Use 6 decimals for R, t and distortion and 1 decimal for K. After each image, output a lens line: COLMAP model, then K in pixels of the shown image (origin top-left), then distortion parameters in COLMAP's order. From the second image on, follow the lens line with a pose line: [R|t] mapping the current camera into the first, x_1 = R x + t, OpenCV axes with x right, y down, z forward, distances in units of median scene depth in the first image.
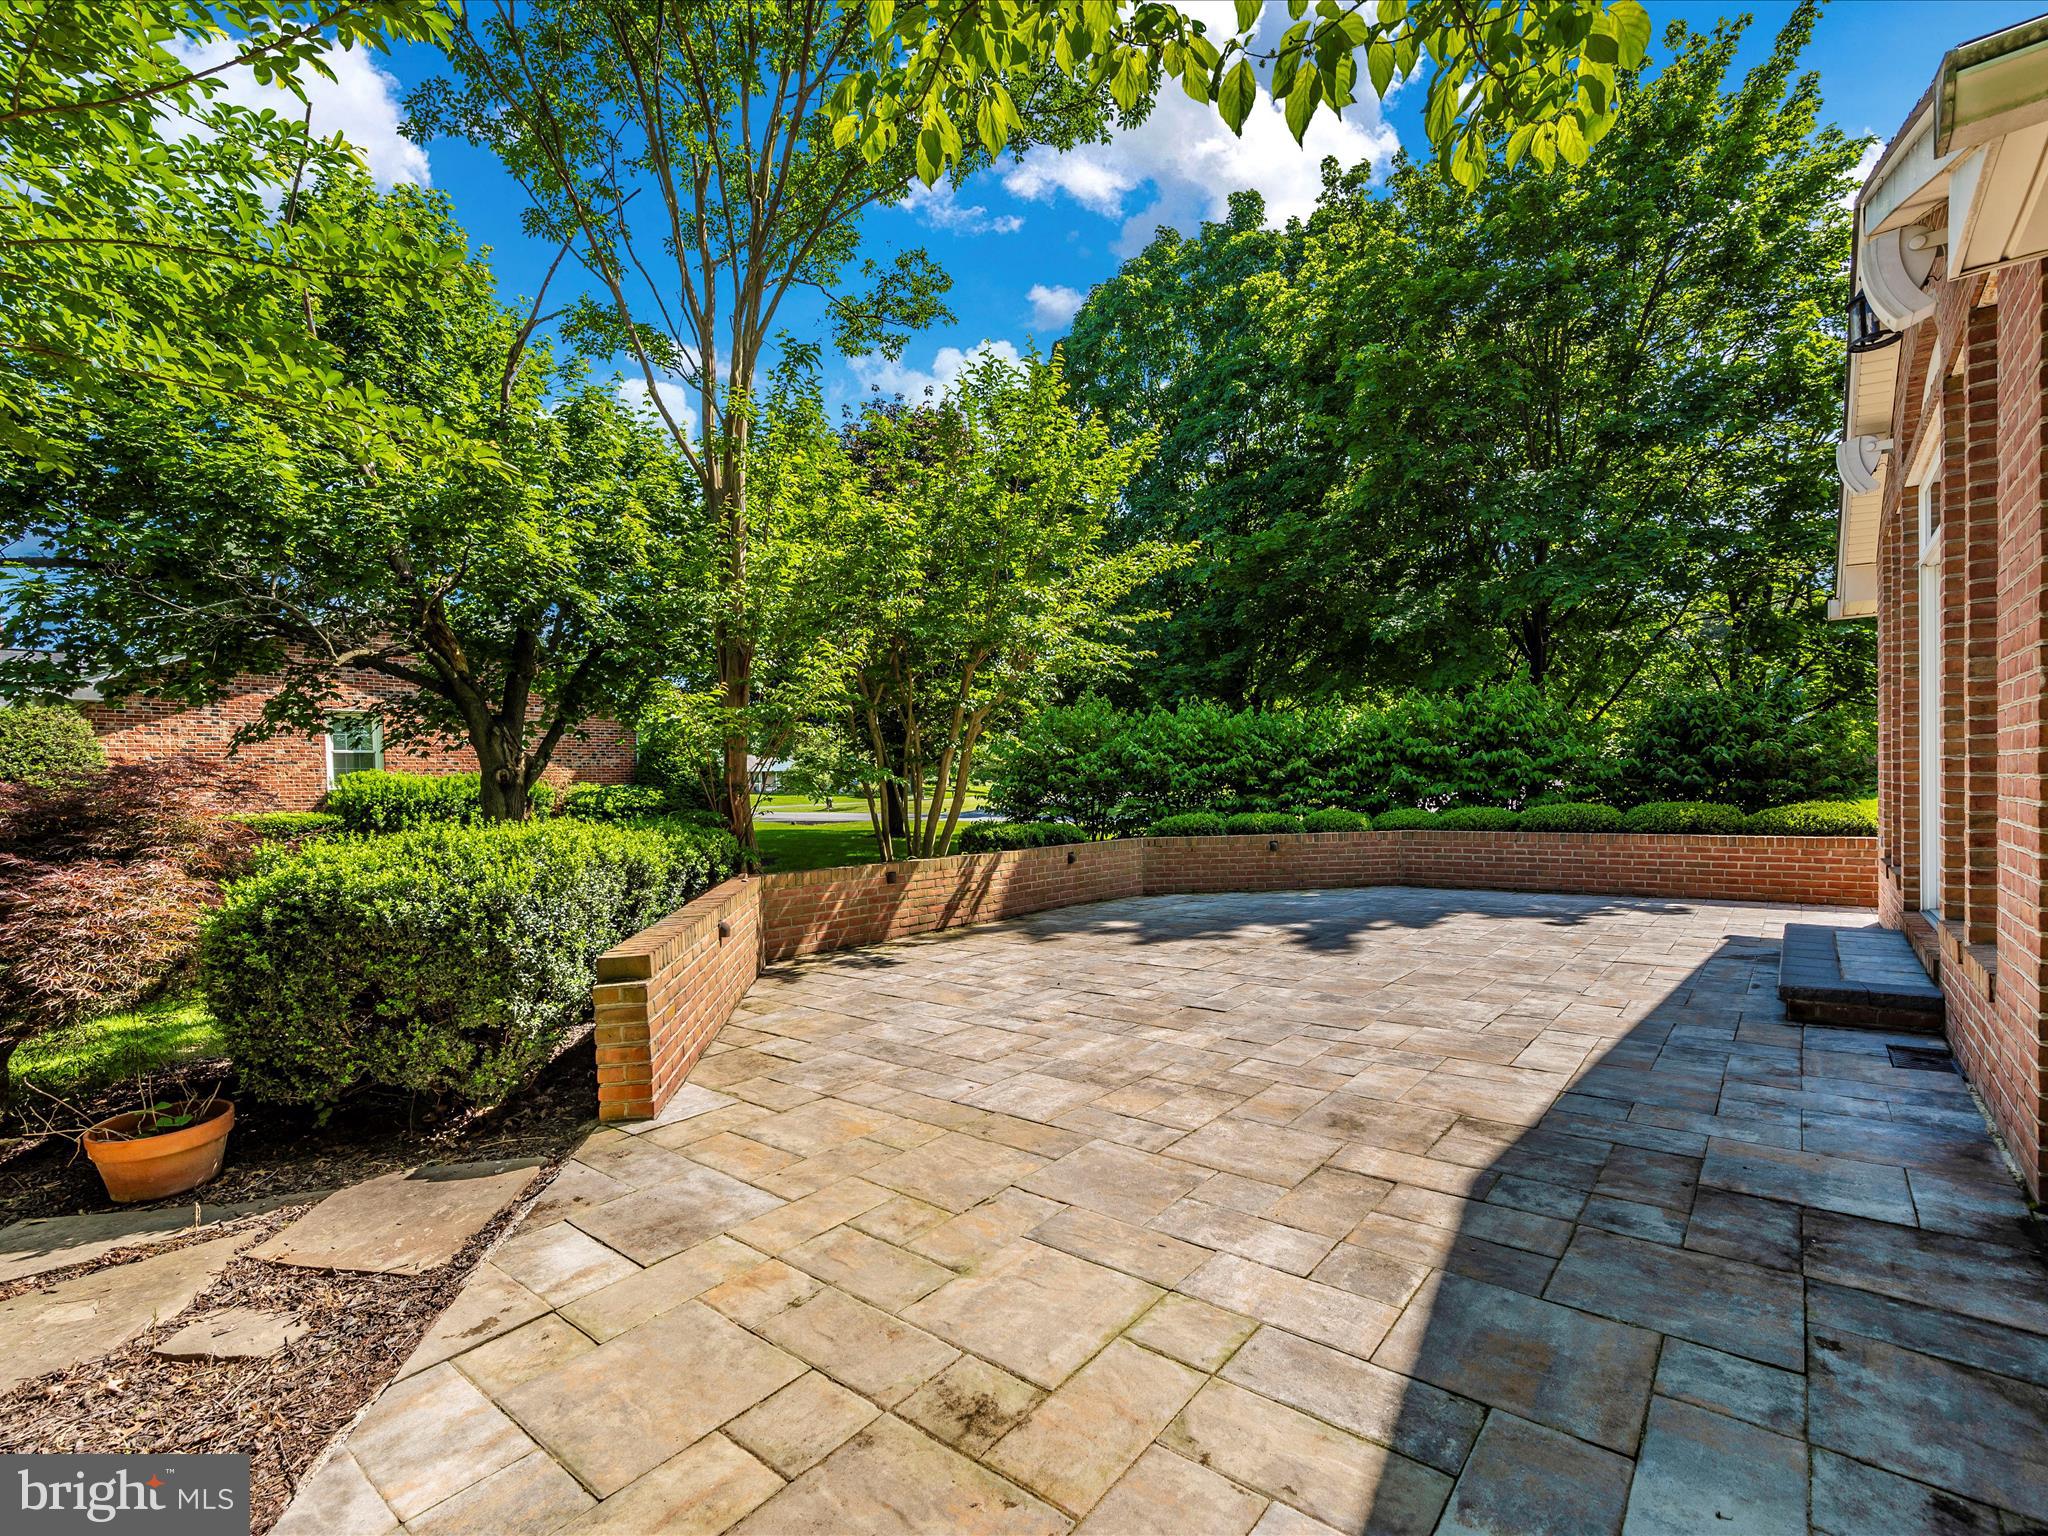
lens RADIAL K [[931.6, 0, 1000.5], [0, 931.6, 824.6], [0, 0, 1]] dist [0.001839, 0.000101]
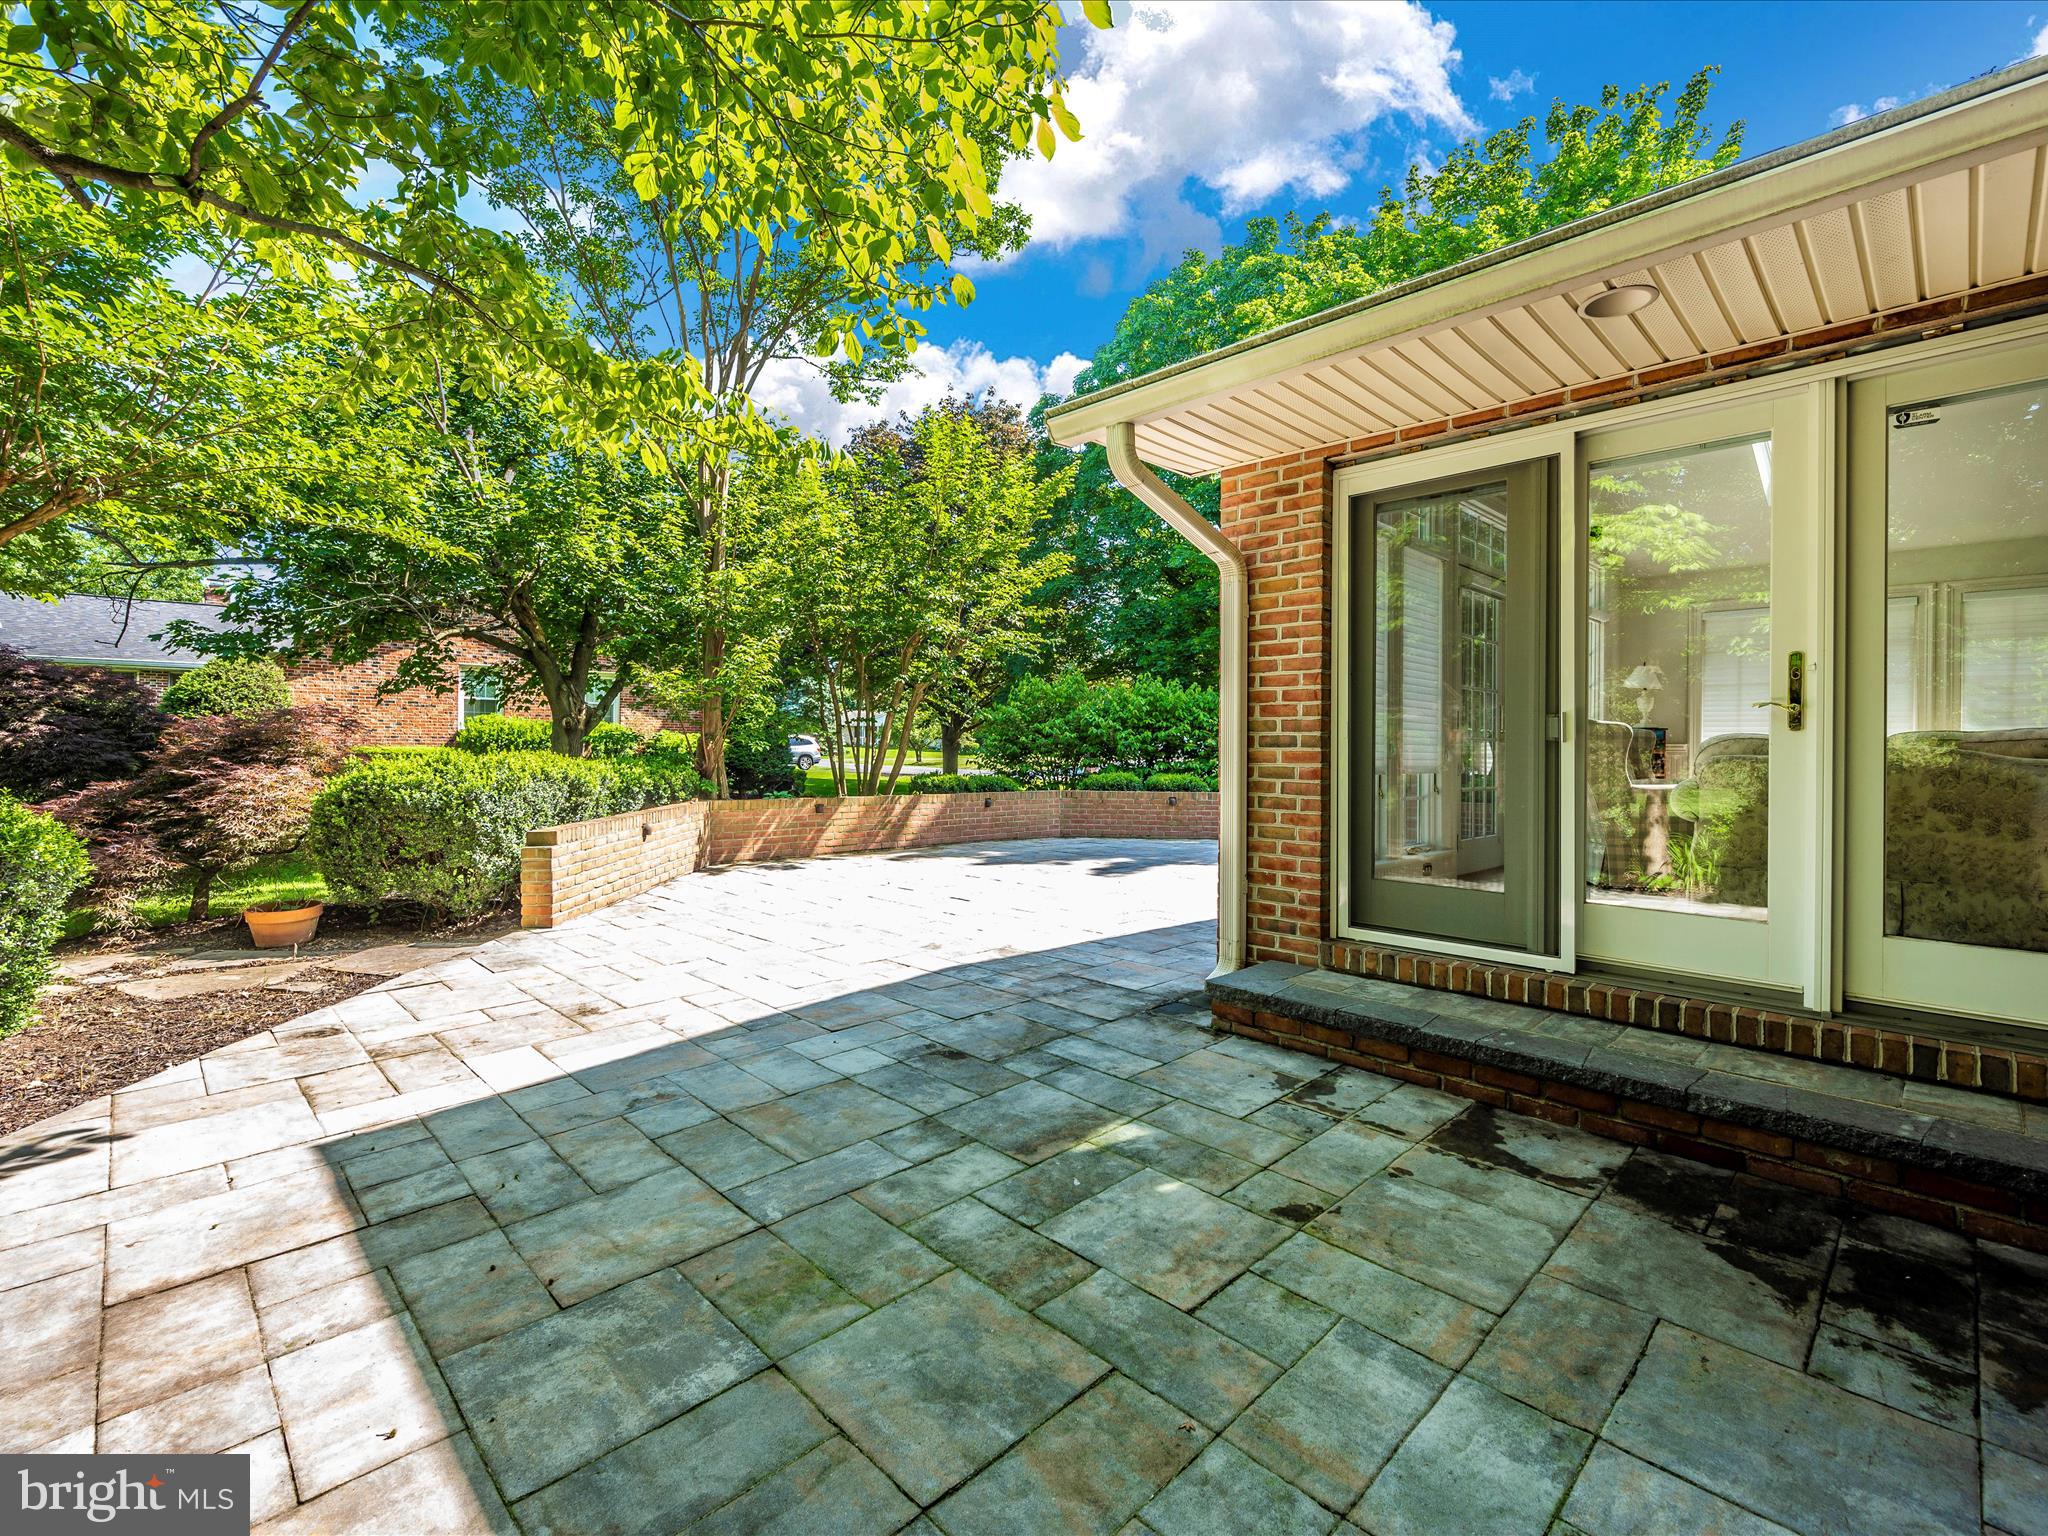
lens RADIAL K [[931.6, 0, 1027.4], [0, 931.6, 757.9], [0, 0, 1]] dist [0.001839, 0.000101]
pose [[0.994027, 0.035846, -0.103081, 0.313074], [-0.038874, 0.998865, -0.027523, 0.010034], [0.101977, 0.031366, 0.994292, -0.291014]]
